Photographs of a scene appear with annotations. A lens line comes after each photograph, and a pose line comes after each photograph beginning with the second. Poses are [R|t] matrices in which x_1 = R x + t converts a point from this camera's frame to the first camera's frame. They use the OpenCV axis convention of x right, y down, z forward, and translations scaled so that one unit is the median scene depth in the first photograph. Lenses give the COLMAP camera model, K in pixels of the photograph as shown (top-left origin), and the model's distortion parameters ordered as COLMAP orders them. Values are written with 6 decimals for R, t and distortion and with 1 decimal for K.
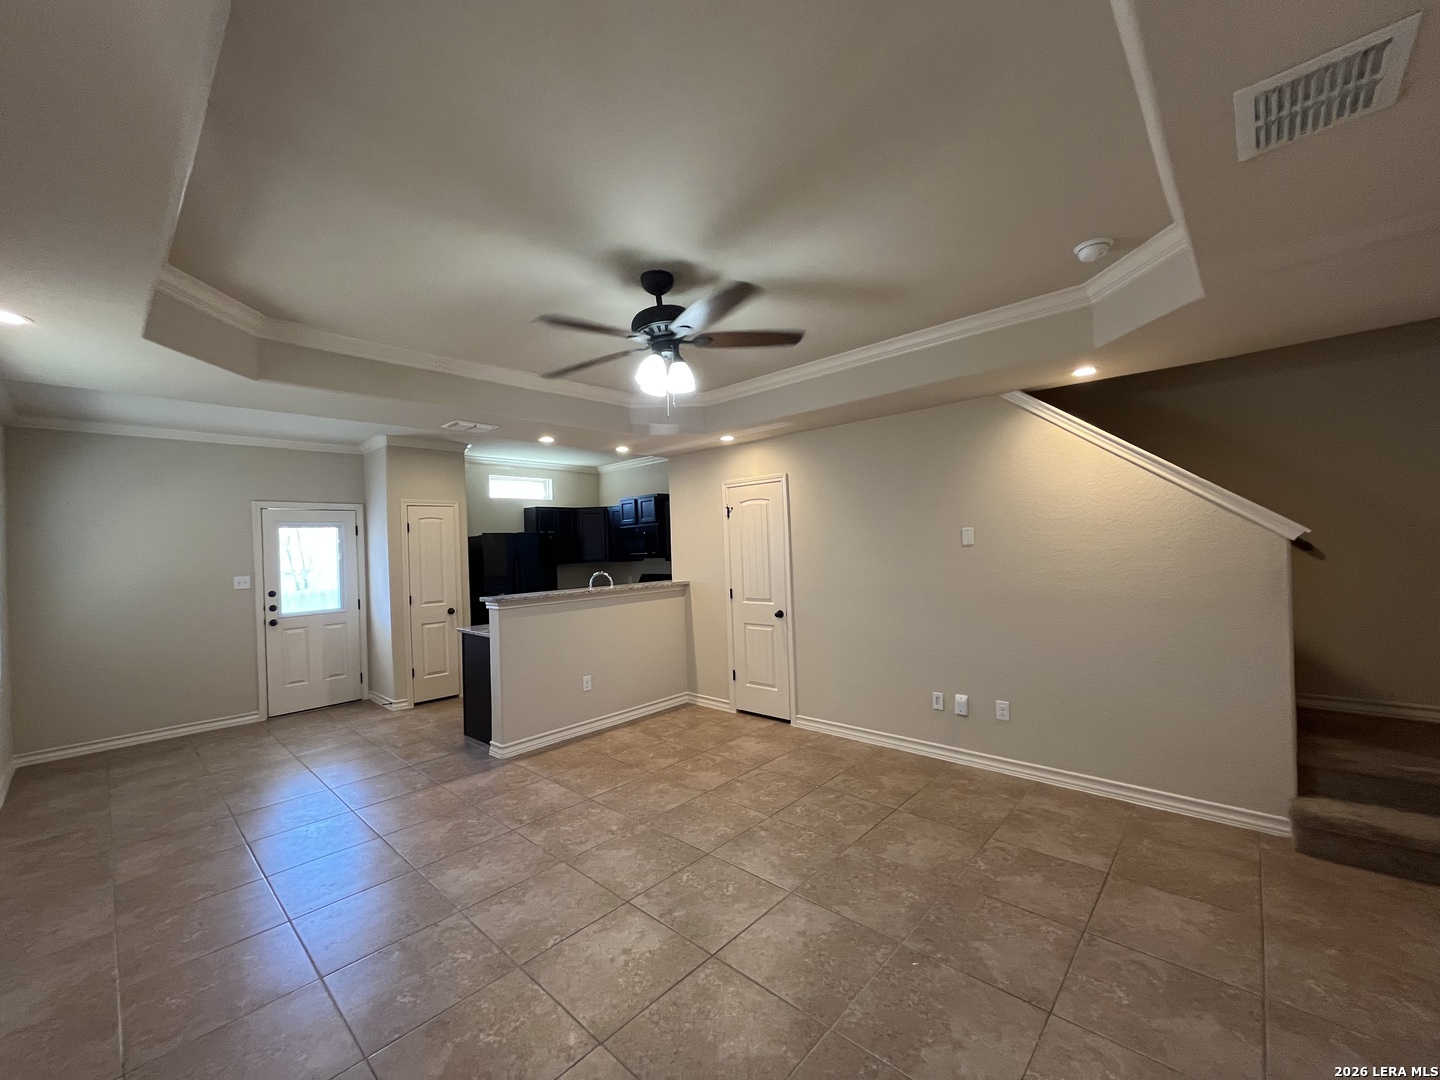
lens RADIAL K [[578.9, 0, 718.9], [0, 578.9, 542.9], [0, 0, 1]] dist [-0.001965, -0.000261]
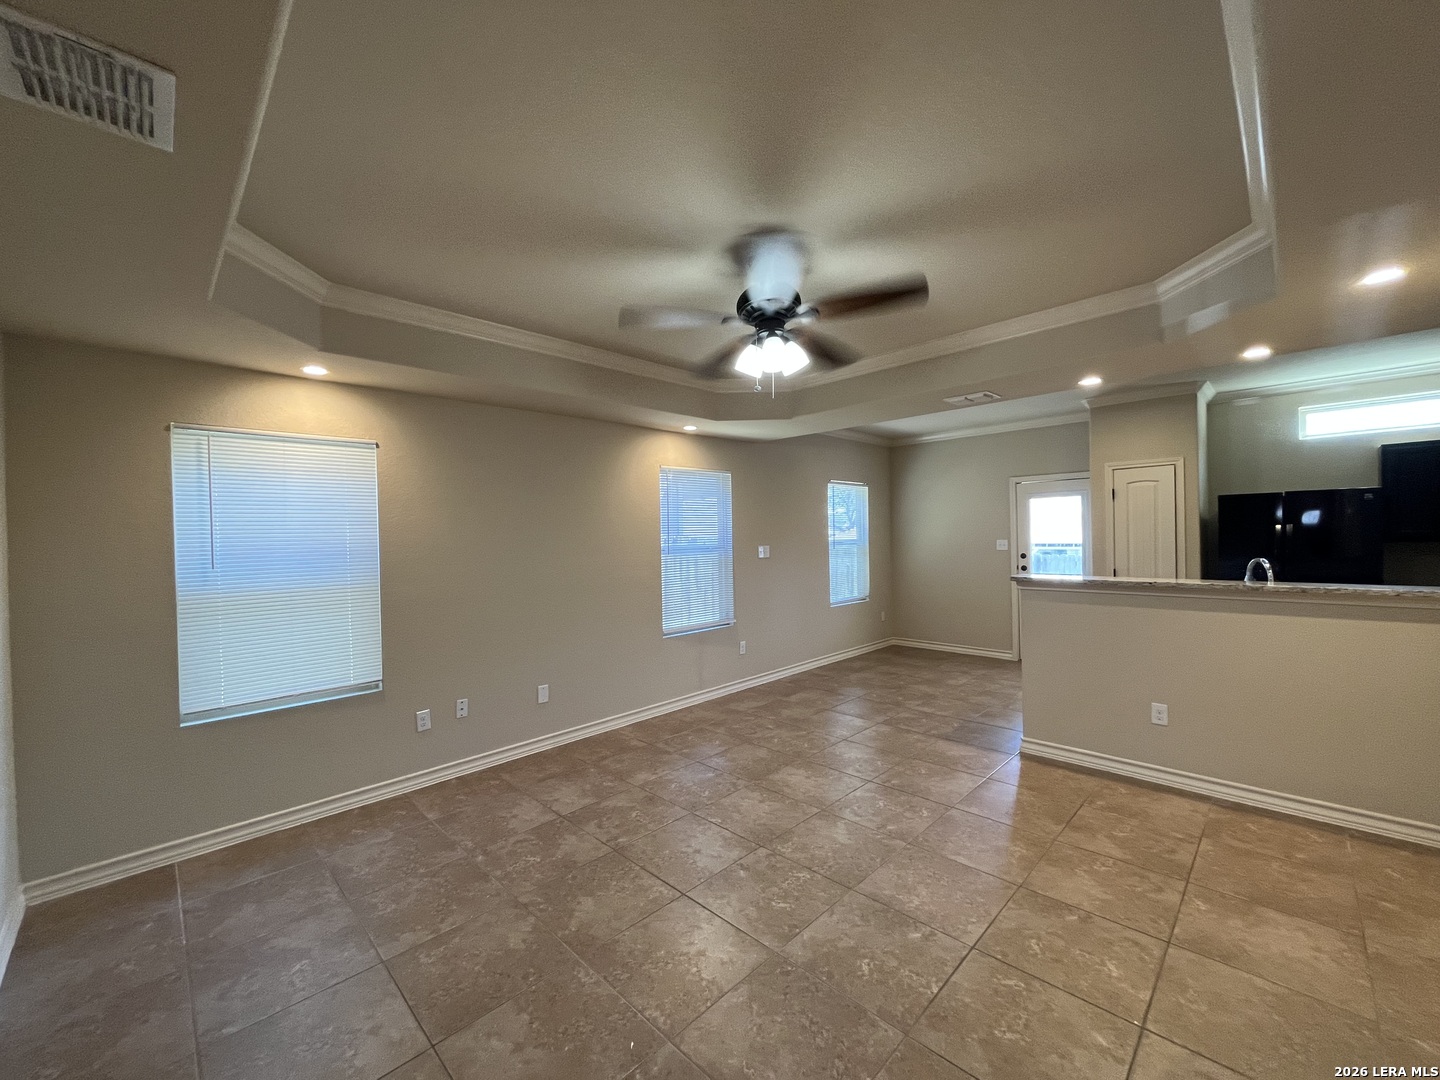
lens RADIAL K [[578.9, 0, 718.9], [0, 578.9, 542.9], [0, 0, 1]] dist [-0.001965, -0.000261]
pose [[-0.037506, 0.048720, -0.998108, 0.601336], [0.027012, 0.998495, 0.047724, -0.014959], [0.998931, -0.025171, -0.038766, 0.625965]]
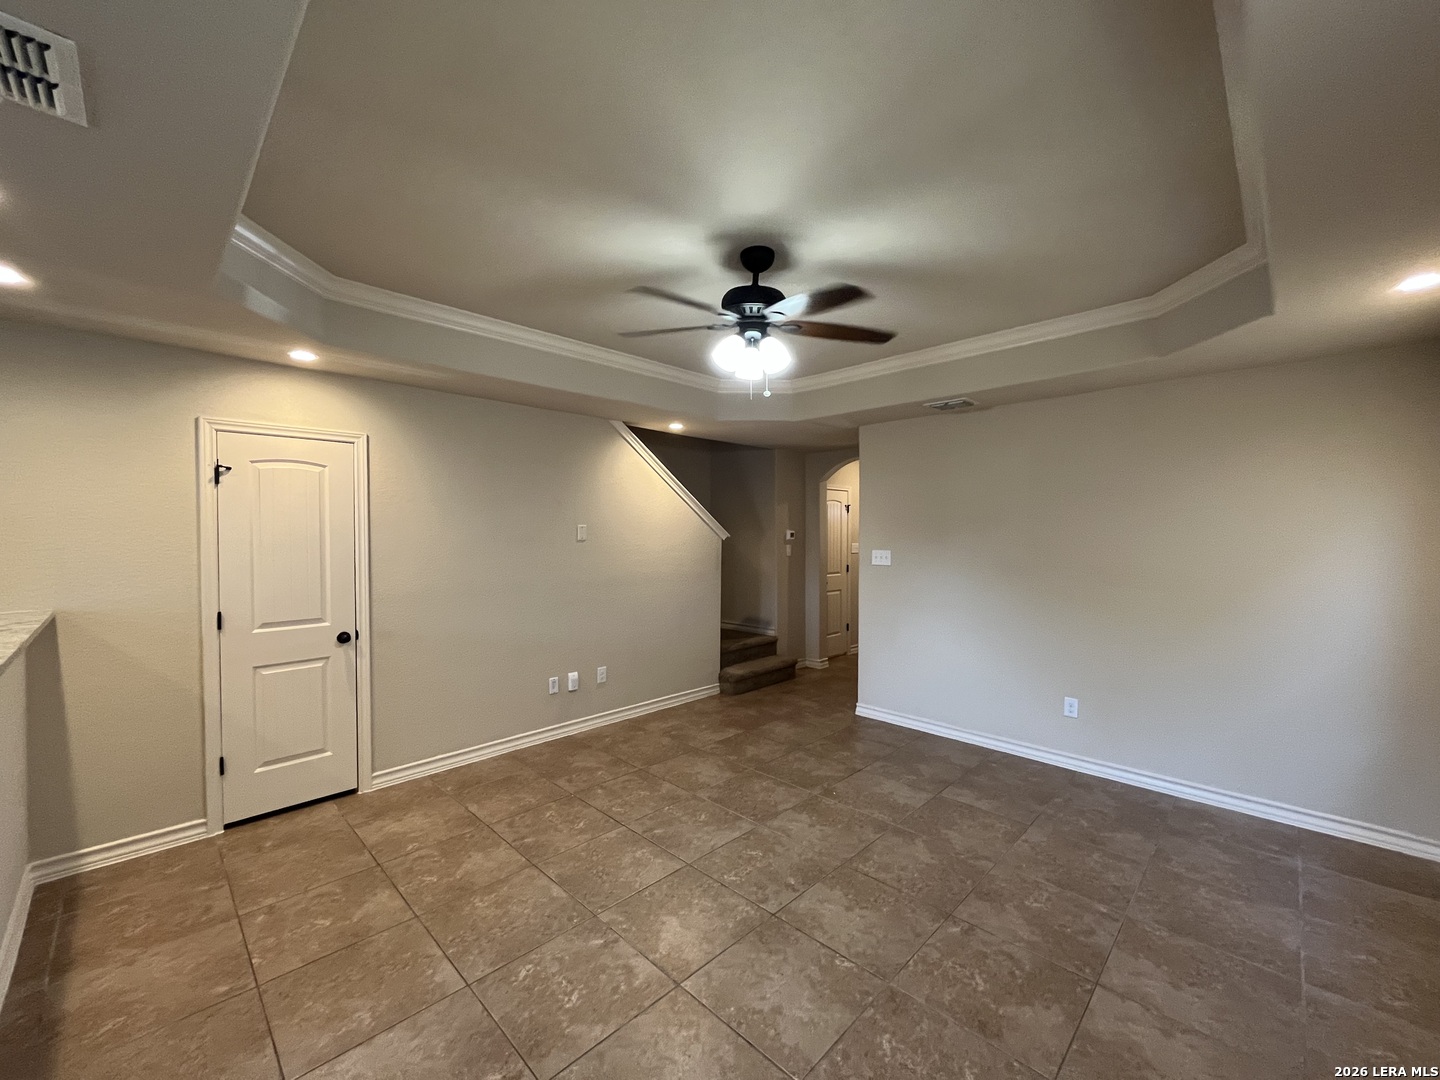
lens RADIAL K [[578.9, 0, 718.9], [0, 578.9, 542.9], [0, 0, 1]] dist [-0.001965, -0.000261]
pose [[0.033581, 0.015833, 0.999311, -0.703852], [-0.005779, 0.999861, -0.015648, 0.025327], [-0.999419, -0.005250, 0.033667, 0.679500]]
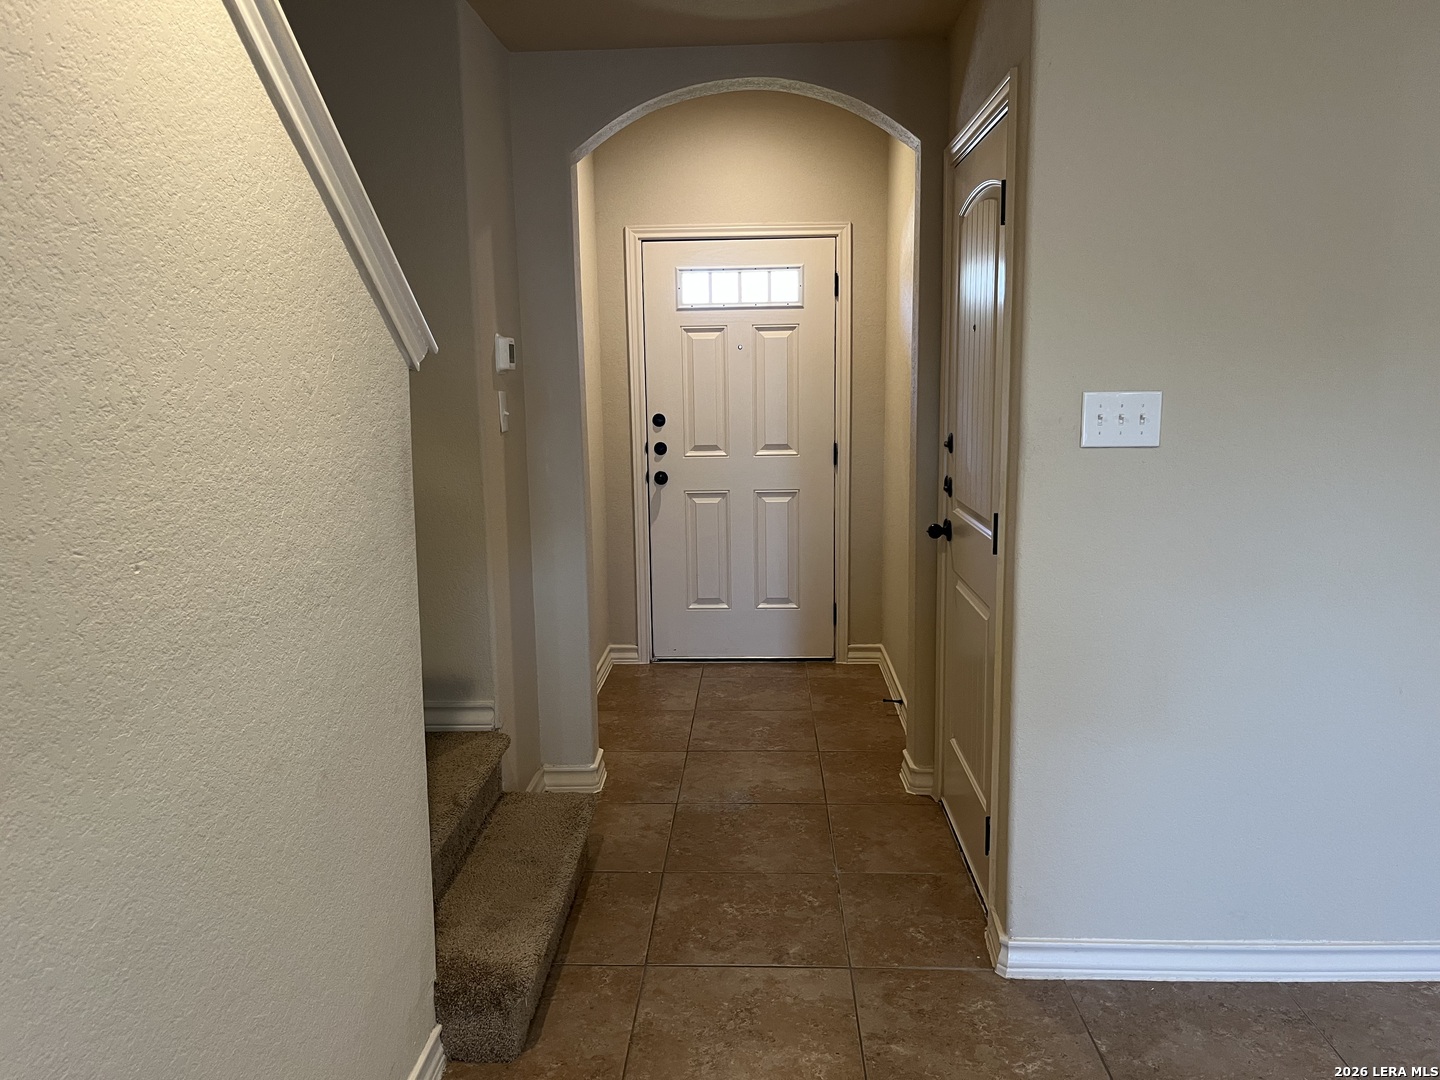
lens RADIAL K [[1068.5, 0, 720.0], [0, 1068.5, 540.0], [0, 0, 1]] dist [0.086470, -0.000536]
pose [[-0.645020, -0.080210, 0.759945, 0.192155], [0.032821, 0.990650, 0.132418, 0.014289], [-0.763461, 0.110354, -0.636357, 0.955036]]
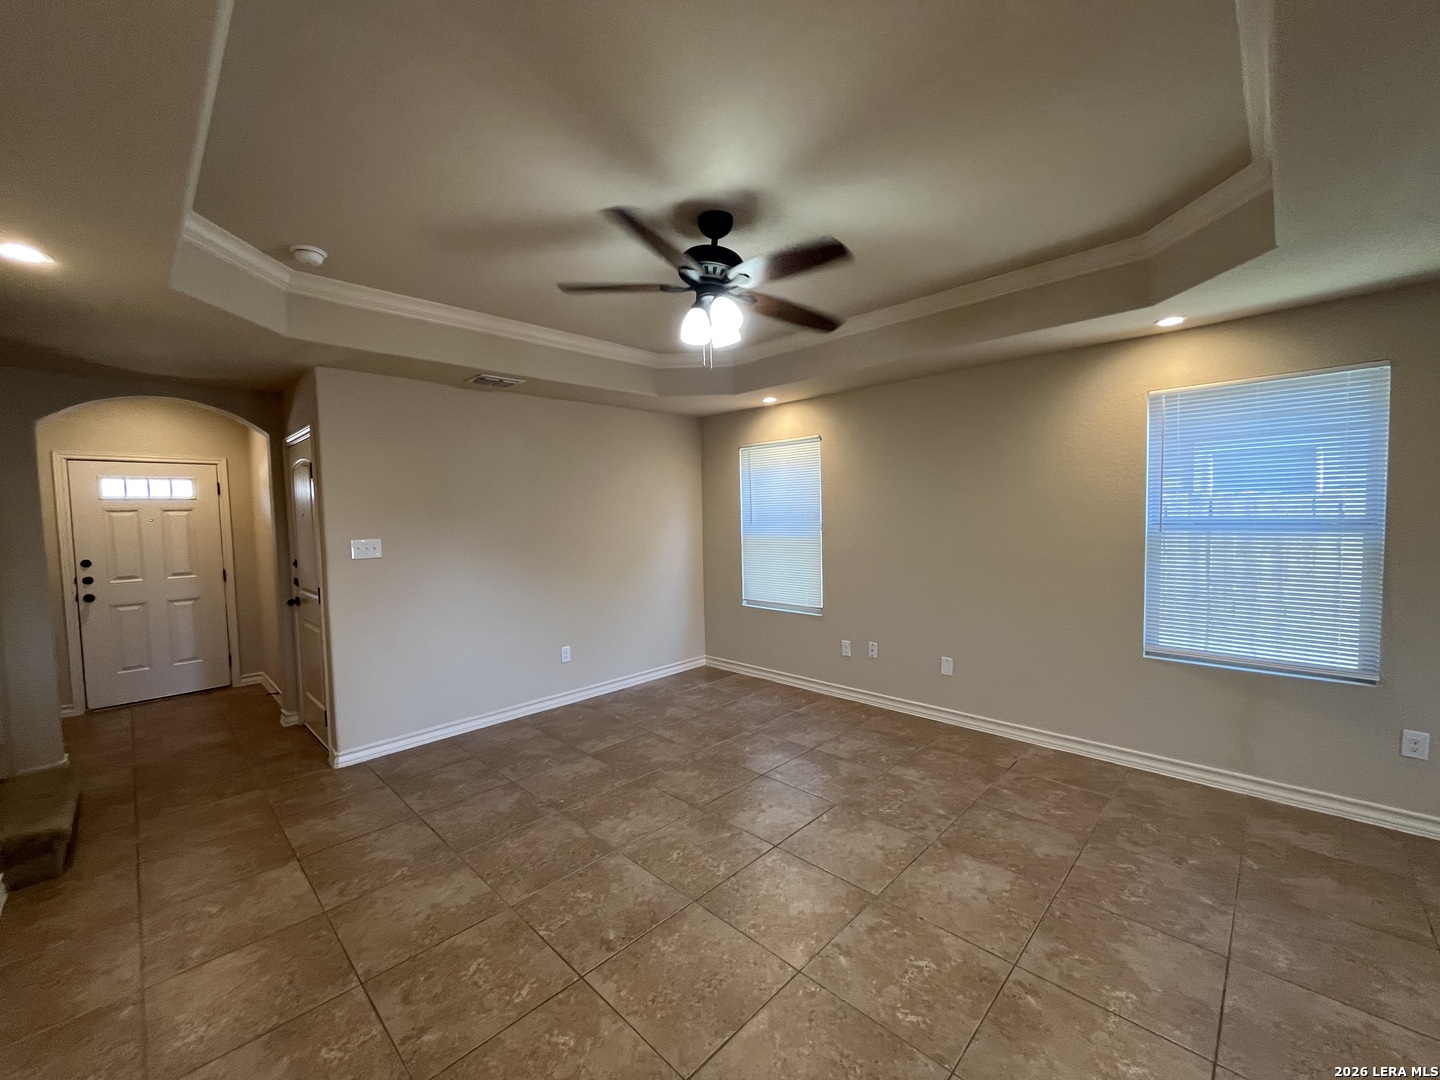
lens RADIAL K [[578.9, 0, 718.9], [0, 578.9, 542.9], [0, 0, 1]] dist [-0.001965, -0.000261]
pose [[-0.998121, 0.053813, 0.029317, -0.074493], [0.055184, 0.997314, 0.048153, 0.012092], [-0.026647, 0.049680, -0.998410, 1.294368]]
